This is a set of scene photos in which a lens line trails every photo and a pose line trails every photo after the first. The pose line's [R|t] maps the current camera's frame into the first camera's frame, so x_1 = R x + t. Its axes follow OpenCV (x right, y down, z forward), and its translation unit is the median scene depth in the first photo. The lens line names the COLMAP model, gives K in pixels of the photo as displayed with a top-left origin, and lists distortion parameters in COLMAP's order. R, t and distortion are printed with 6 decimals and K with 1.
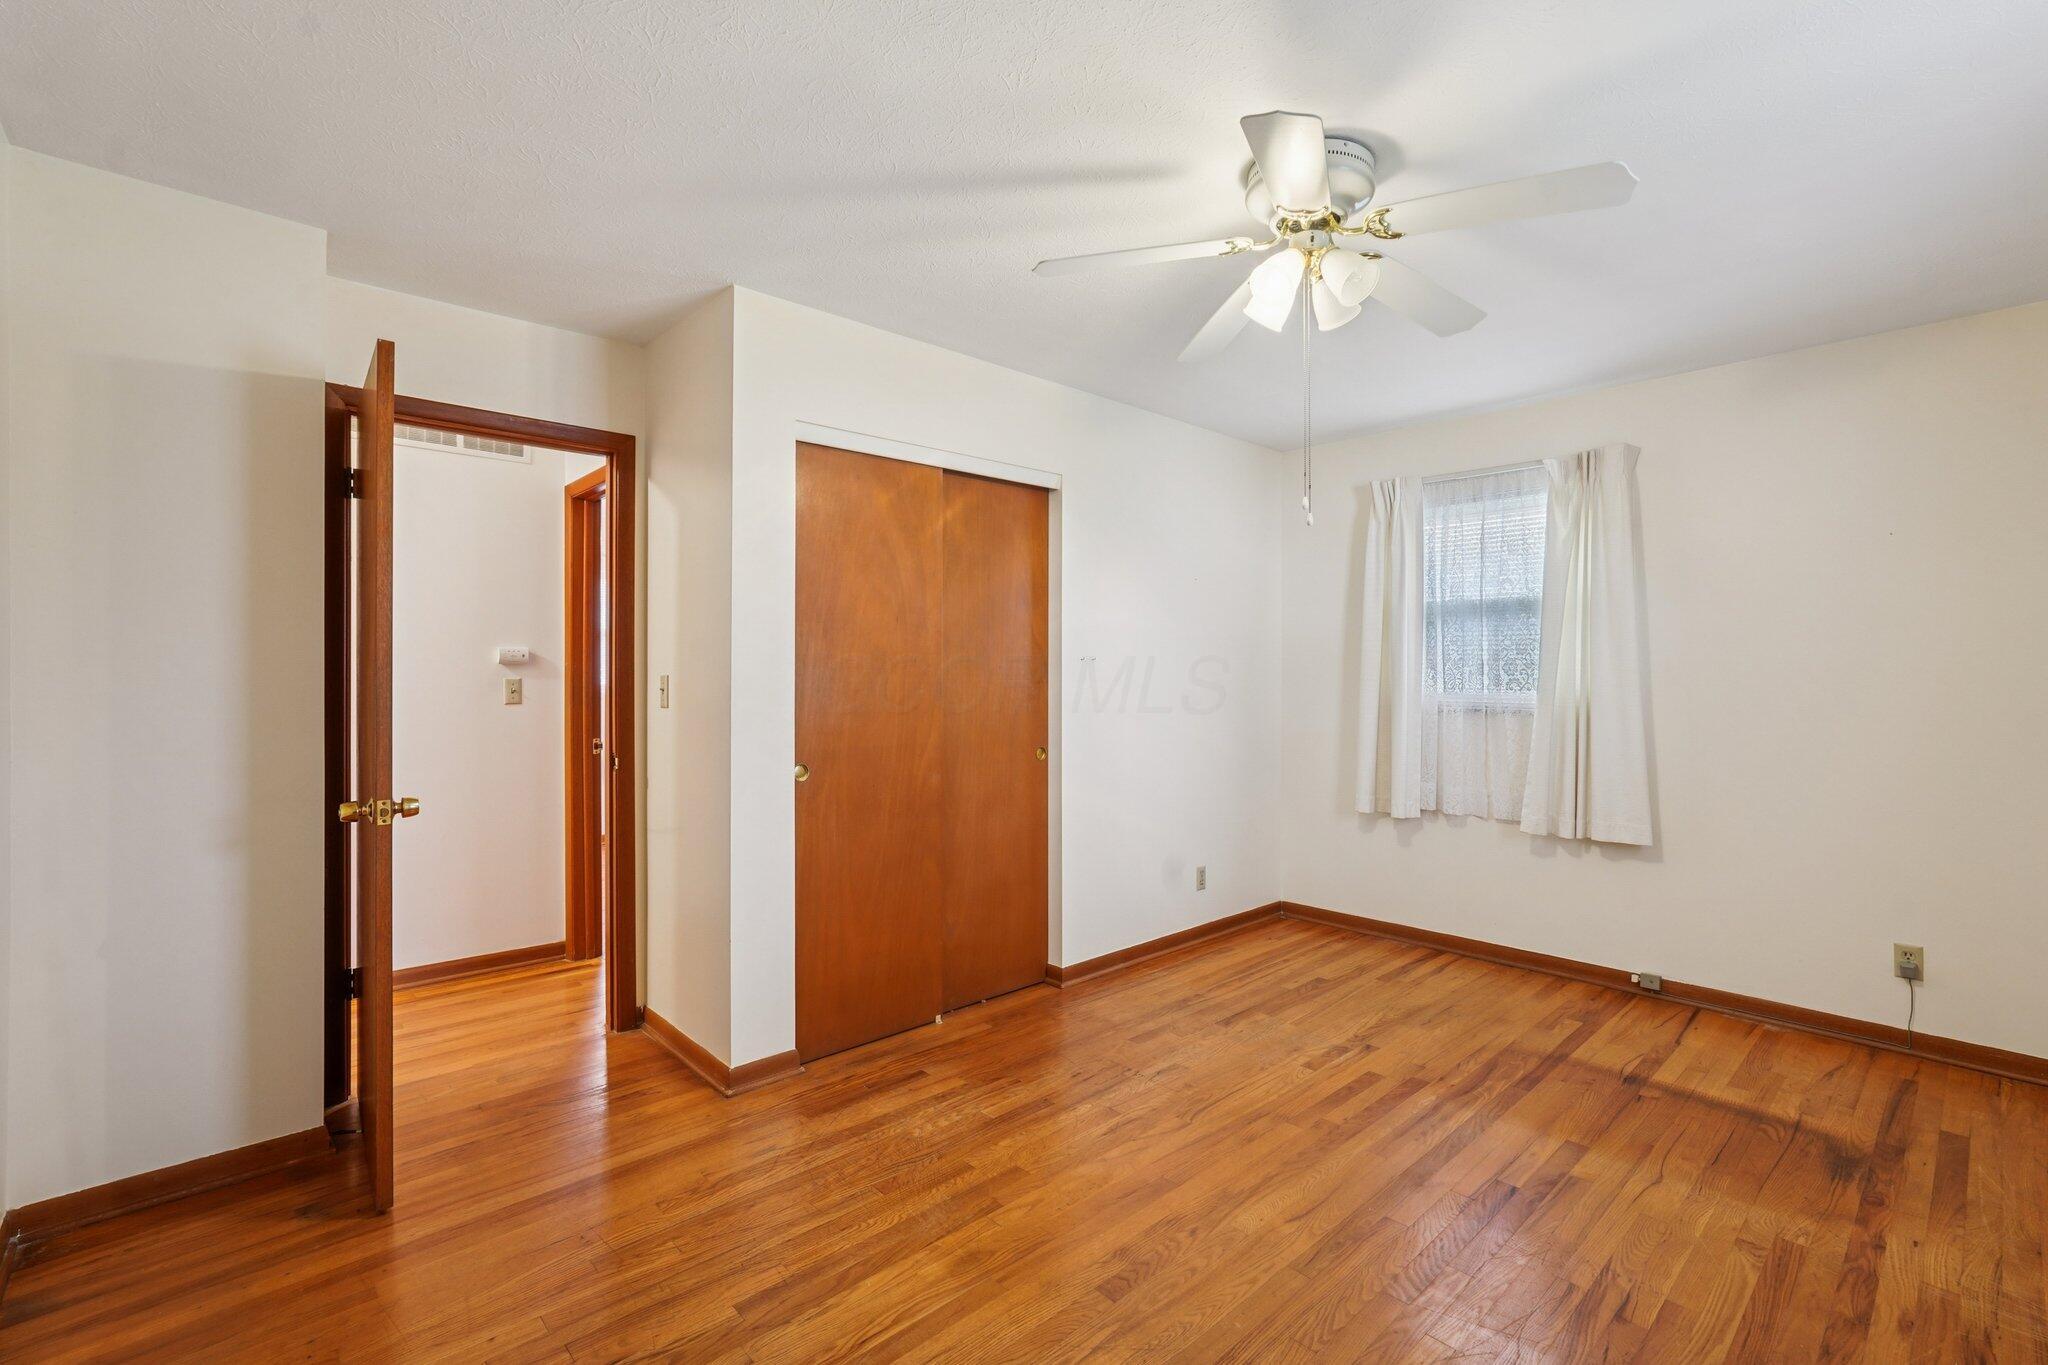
lens RADIAL K [[902.8, 0, 1036.4], [0, 902.8, 666.6], [0, 0, 1]] dist [-0.011732, 0.005881]
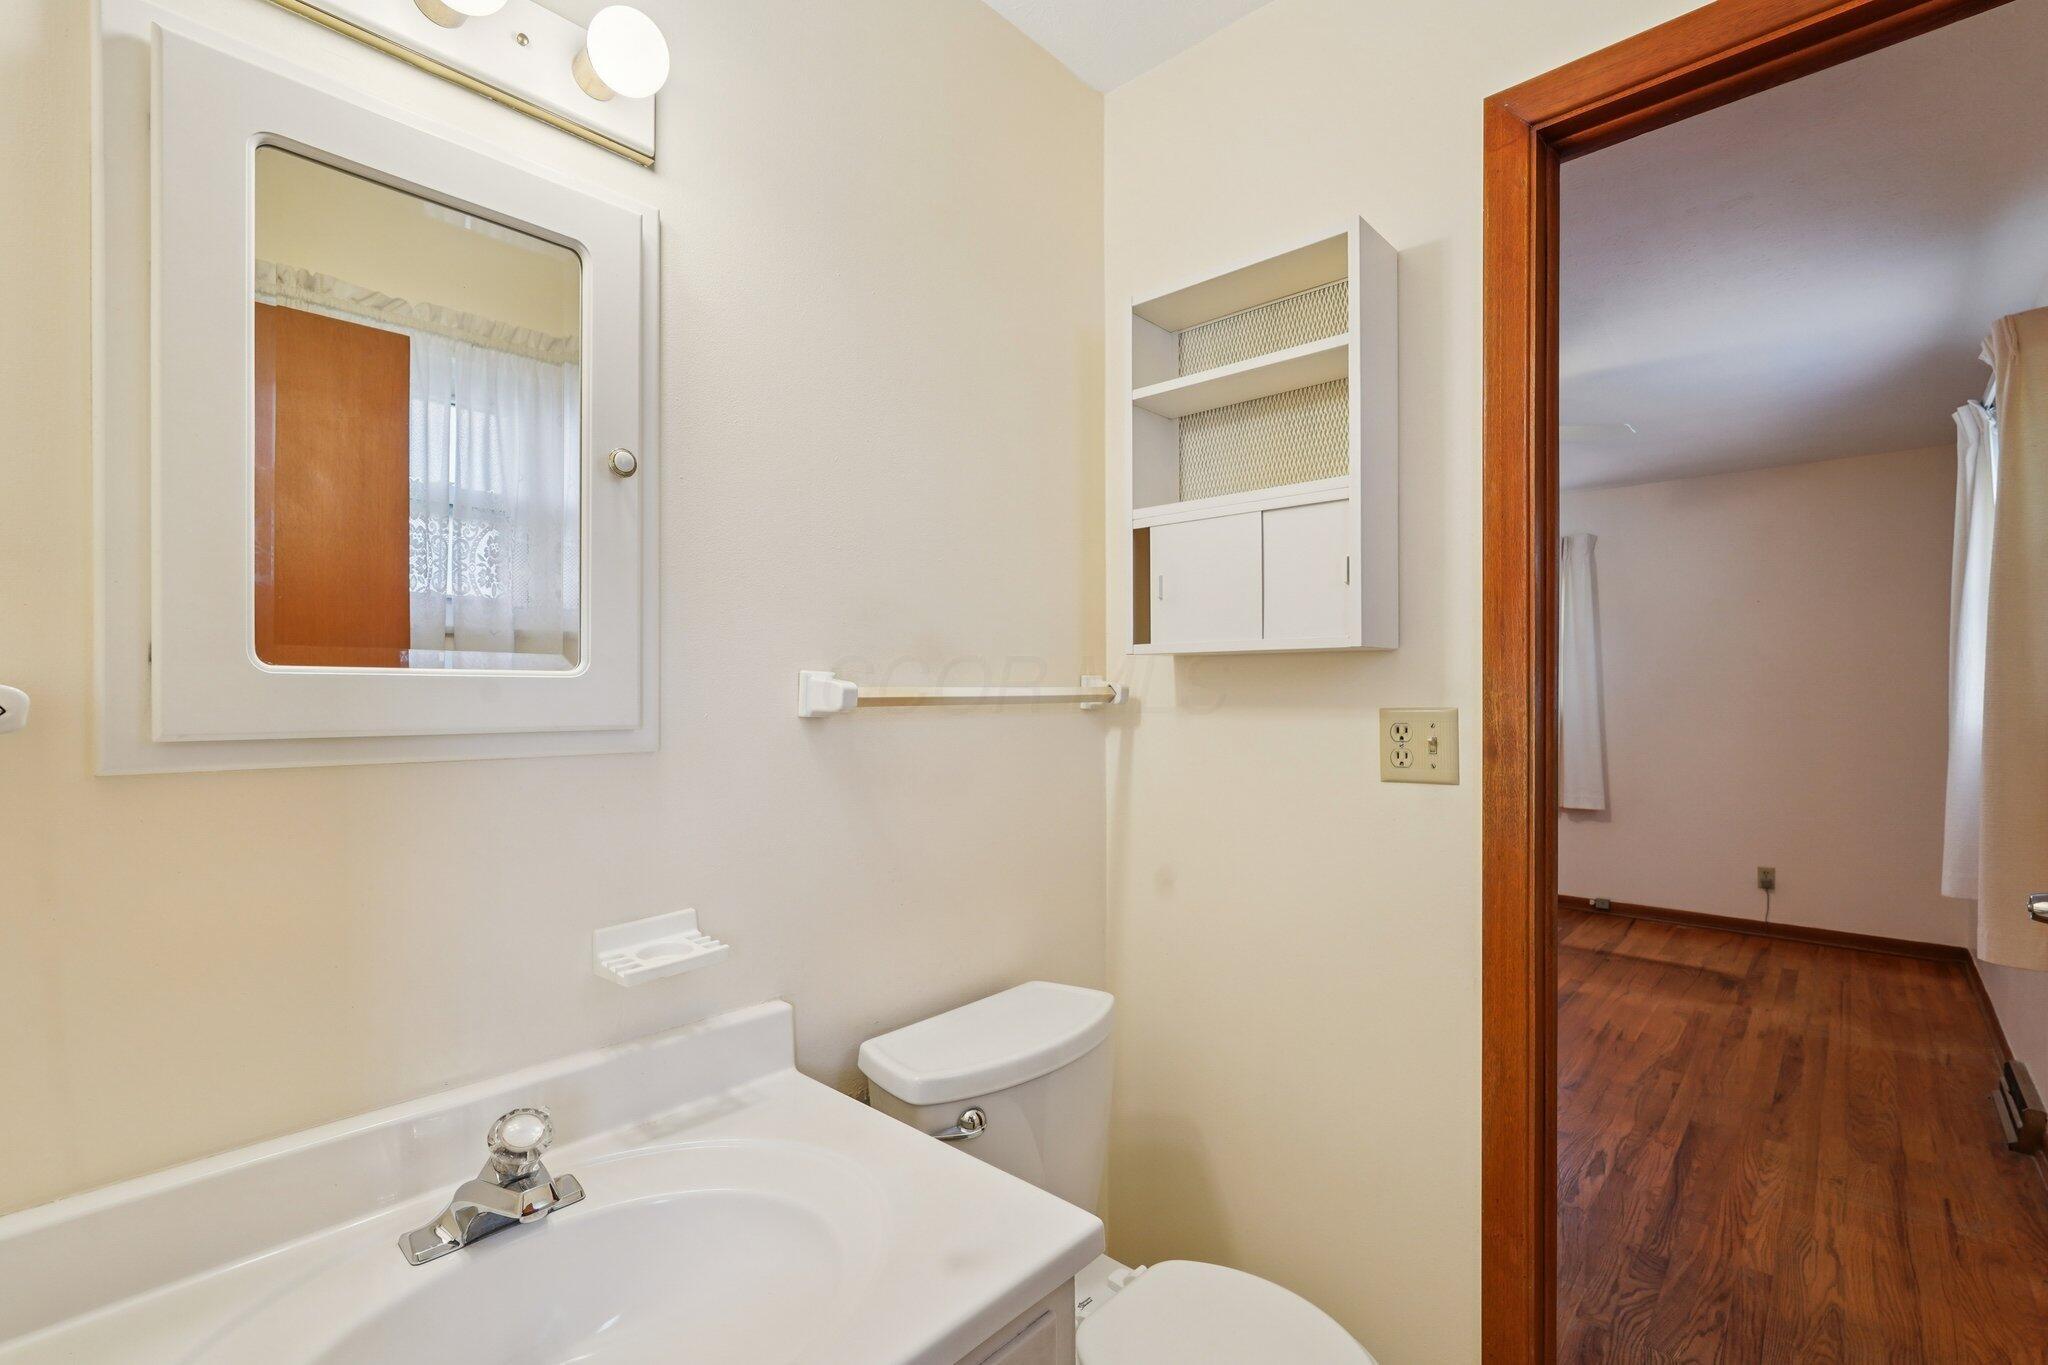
lens RADIAL K [[902.8, 0, 1028.9], [0, 902.8, 695.2], [0, 0, 1]] dist [-0.011732, 0.005881]
pose [[0.996848, -0.002499, 0.079290, -0.488751], [0.001602, 0.999934, 0.011370, -0.008298], [-0.079313, -0.011207, 0.996787, -0.513258]]
